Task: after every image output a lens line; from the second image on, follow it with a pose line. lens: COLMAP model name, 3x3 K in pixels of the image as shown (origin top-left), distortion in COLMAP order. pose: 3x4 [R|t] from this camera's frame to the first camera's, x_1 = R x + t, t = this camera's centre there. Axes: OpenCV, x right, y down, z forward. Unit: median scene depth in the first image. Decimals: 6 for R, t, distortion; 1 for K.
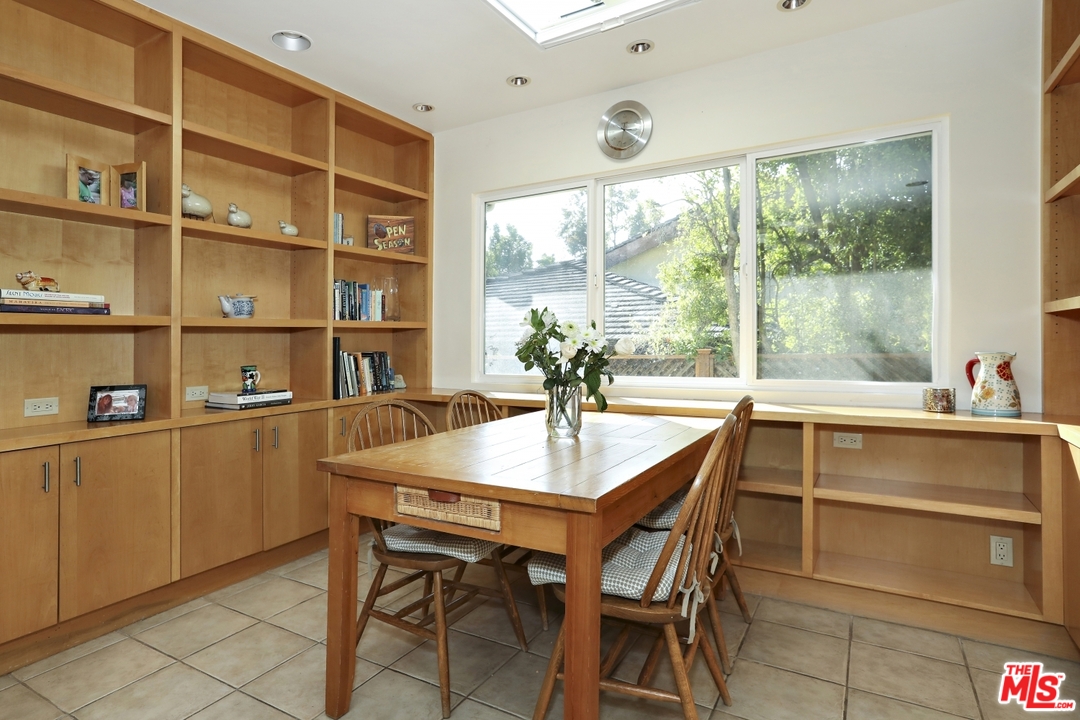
lens RADIAL K [[604.1, 0, 526.6], [0, 604.1, 359.0], [0, 0, 1]] dist [-0.025627, 0.002391]
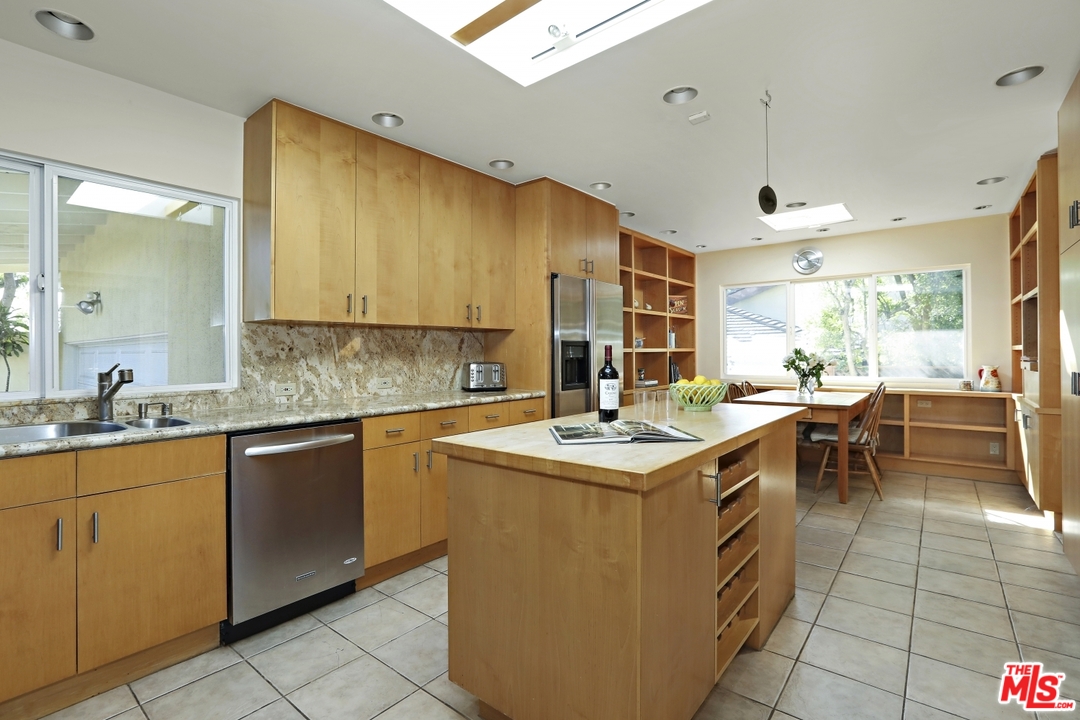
lens RADIAL K [[524.3, 0, 523.0], [0, 524.3, 346.3], [0, 0, 1]] dist [-0.050565, 0.023371]
pose [[0.987038, 0.005204, -0.160405, -0.695190], [-0.011934, 0.999087, -0.041018, 0.015285], [0.160045, 0.042401, 0.986199, -1.239453]]
